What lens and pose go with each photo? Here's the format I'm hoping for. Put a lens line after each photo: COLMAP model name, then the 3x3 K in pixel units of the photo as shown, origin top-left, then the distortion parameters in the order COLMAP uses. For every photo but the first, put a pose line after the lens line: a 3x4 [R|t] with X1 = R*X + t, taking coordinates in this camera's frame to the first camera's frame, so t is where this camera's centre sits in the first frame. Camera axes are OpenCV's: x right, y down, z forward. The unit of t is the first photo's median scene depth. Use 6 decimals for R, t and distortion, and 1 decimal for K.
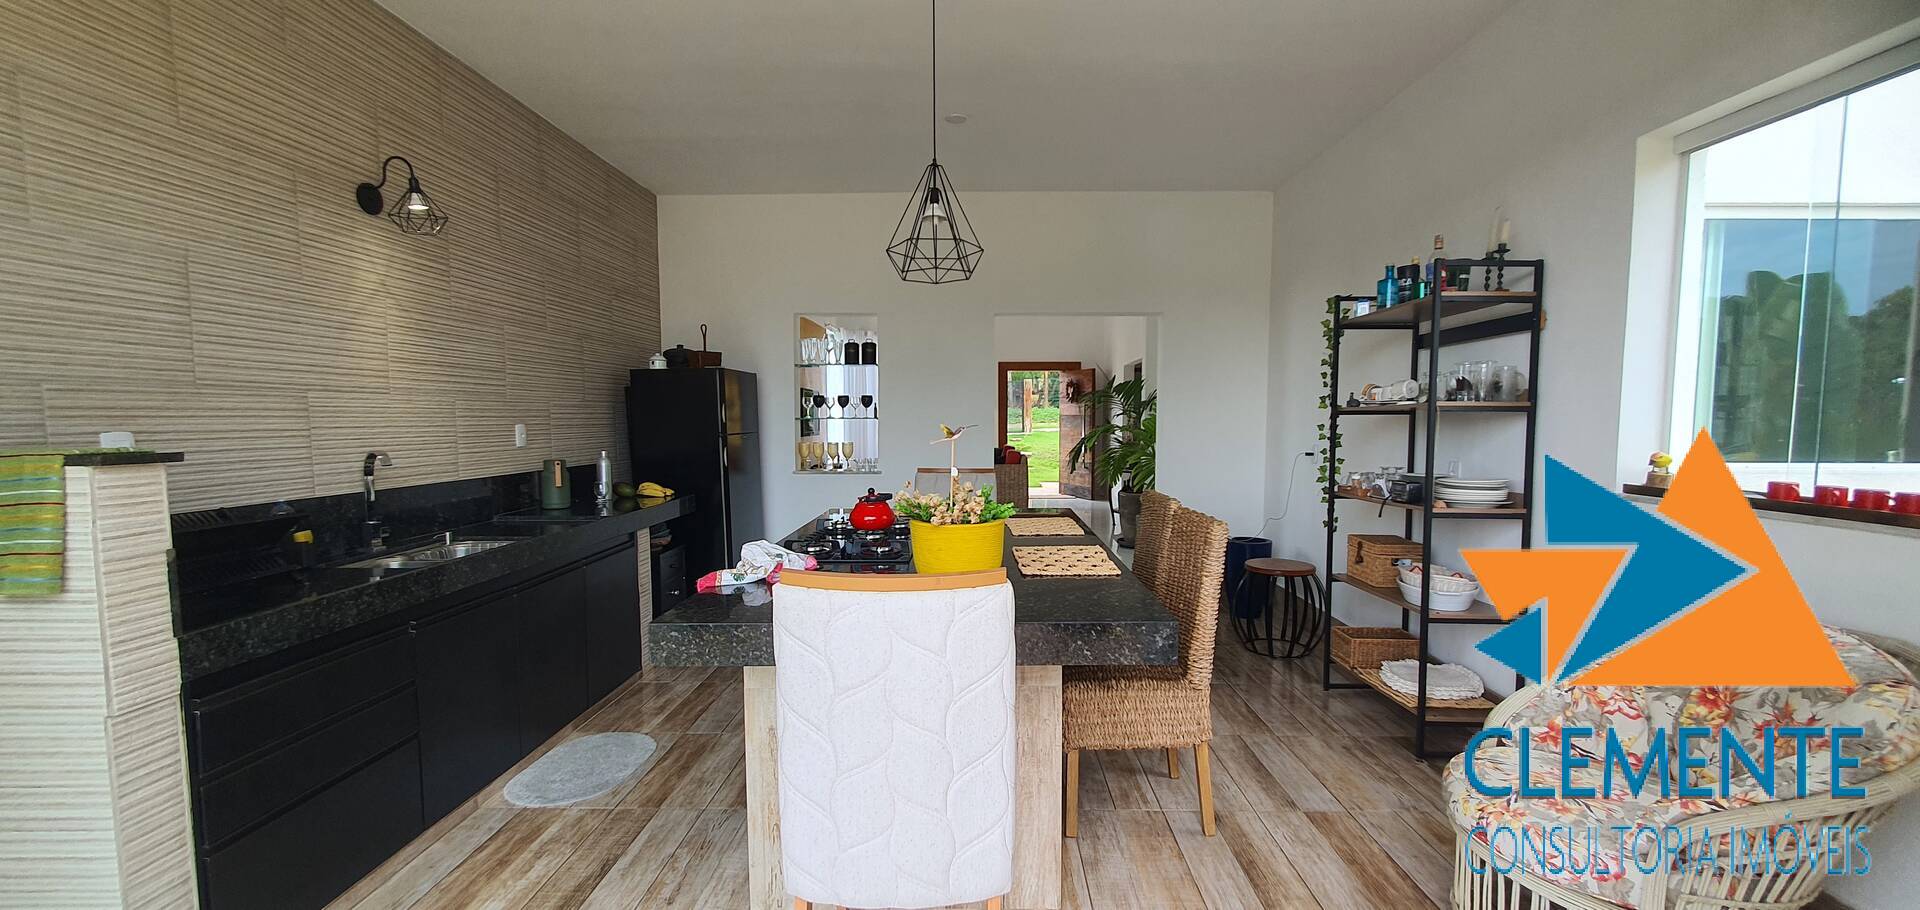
lens RADIAL K [[768.6, 0, 960.8], [0, 768.6, 474.0], [0, 0, 1]] dist [0.001443, -0.000262]
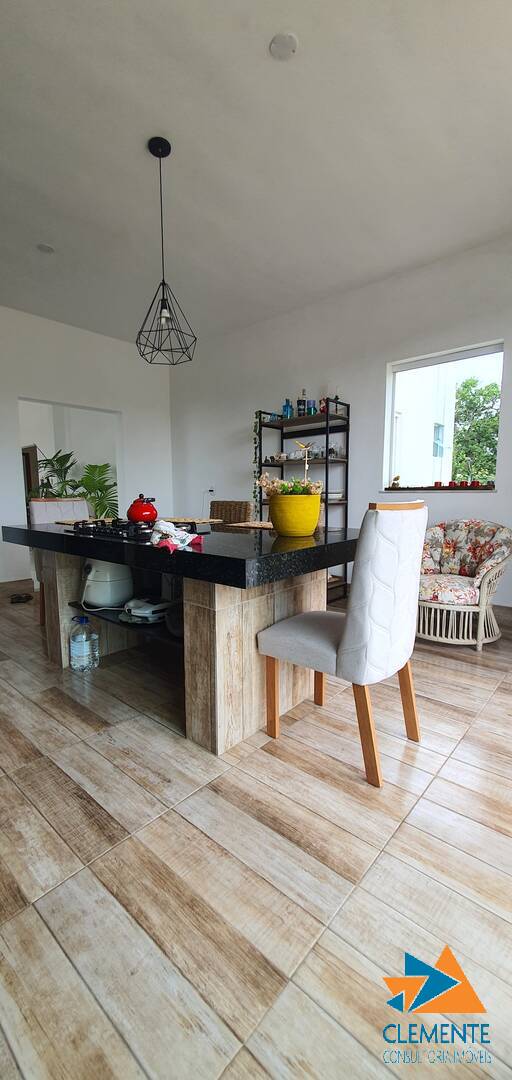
lens RADIAL K [[432.3, 0, 245.7], [0, 432.3, 546.8], [0, 0, 1]] dist [0.001443, -0.000262]
pose [[0.656484, -0.099178, 0.747792, -0.554699], [0.061676, 0.995057, 0.077827, 0.059607], [-0.751814, -0.004971, 0.659356, 0.260661]]
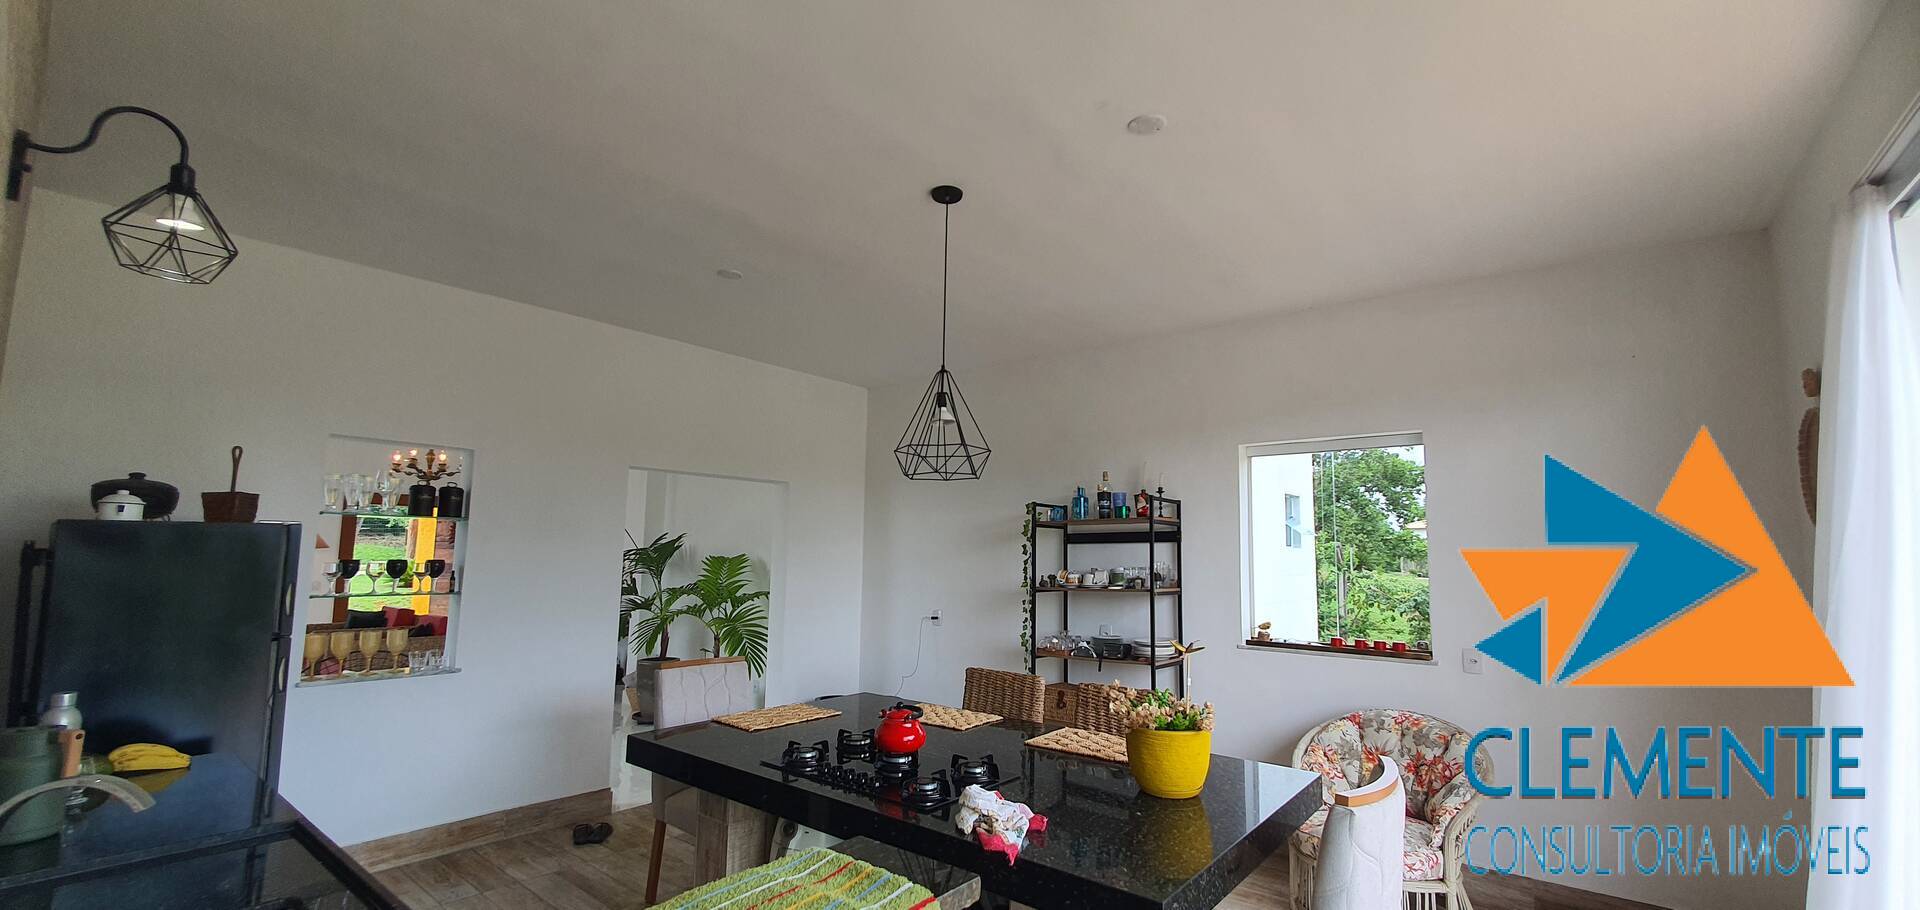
lens RADIAL K [[768.6, 0, 983.2], [0, 768.6, 477.8], [0, 0, 1]] dist [0.001443, -0.000262]
pose [[0.604658, 0.091055, 0.791263, -0.706629], [0.043856, 0.988131, -0.147223, -0.093842], [-0.795277, 0.123721, 0.593488, 0.319202]]
